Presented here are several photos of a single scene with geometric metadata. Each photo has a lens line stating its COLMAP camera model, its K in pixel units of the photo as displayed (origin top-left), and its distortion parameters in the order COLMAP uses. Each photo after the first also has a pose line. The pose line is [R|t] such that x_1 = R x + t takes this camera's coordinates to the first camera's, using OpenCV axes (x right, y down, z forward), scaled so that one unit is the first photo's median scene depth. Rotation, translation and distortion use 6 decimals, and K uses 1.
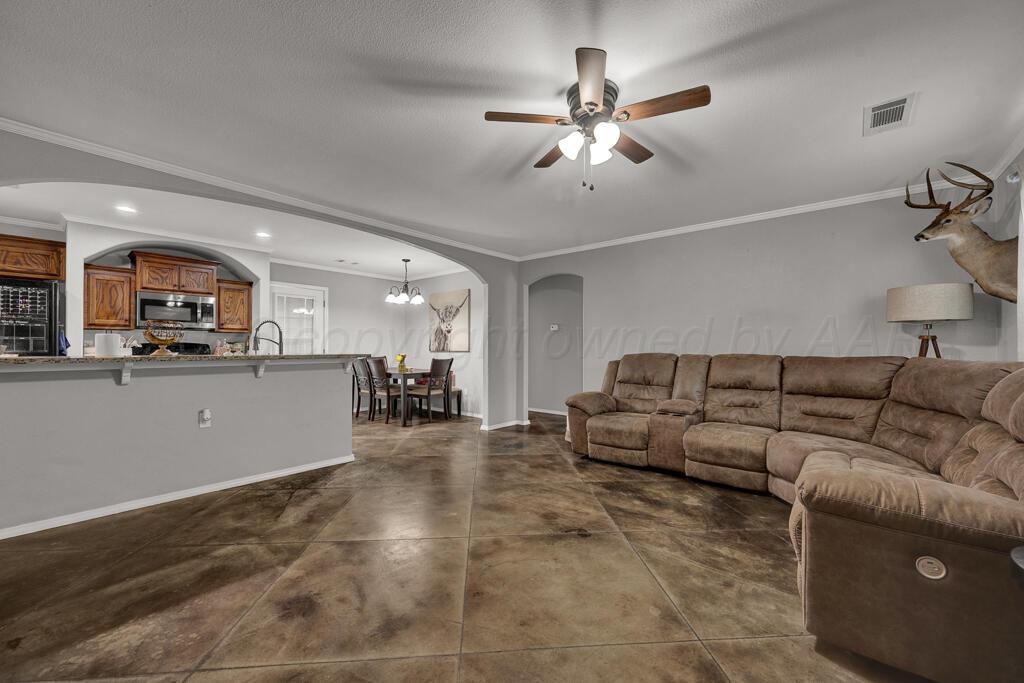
lens RADIAL K [[407.9, 0, 513.0], [0, 407.9, 346.3], [0, 0, 1]] dist [0.000511, -0.000335]
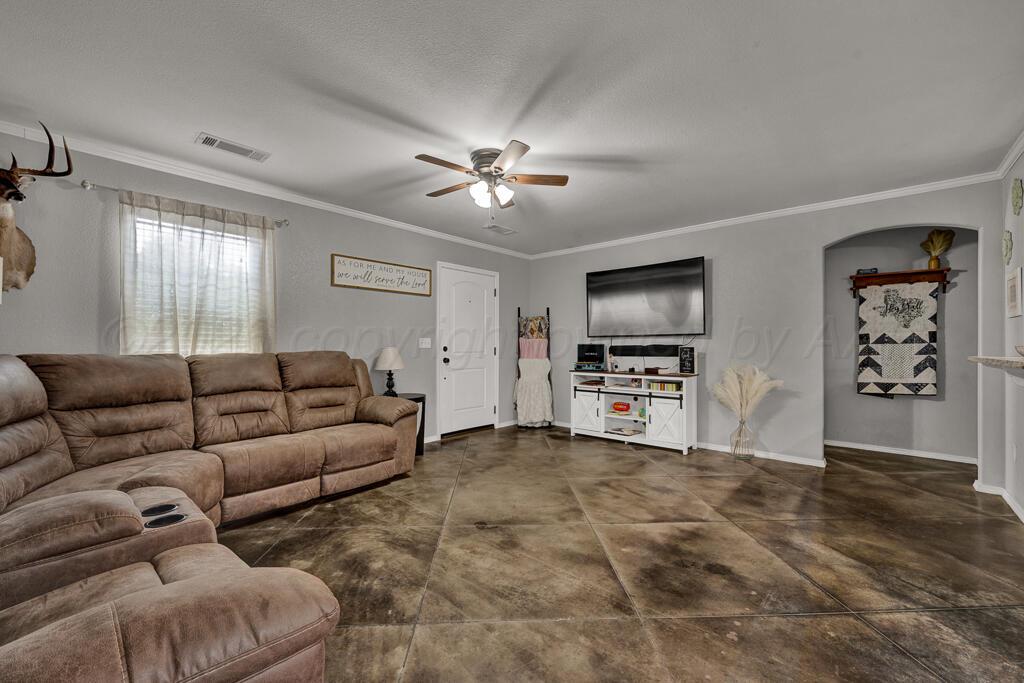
lens RADIAL K [[437.3, 0, 510.3], [0, 437.3, 345.8], [0, 0, 1]] dist [-0.000578, -0.000034]
pose [[-0.999541, -0.005126, 0.029870, 0.065088], [-0.005254, 0.999977, -0.004192, 0.009260], [-0.029848, -0.004347, -0.999545, 2.018393]]
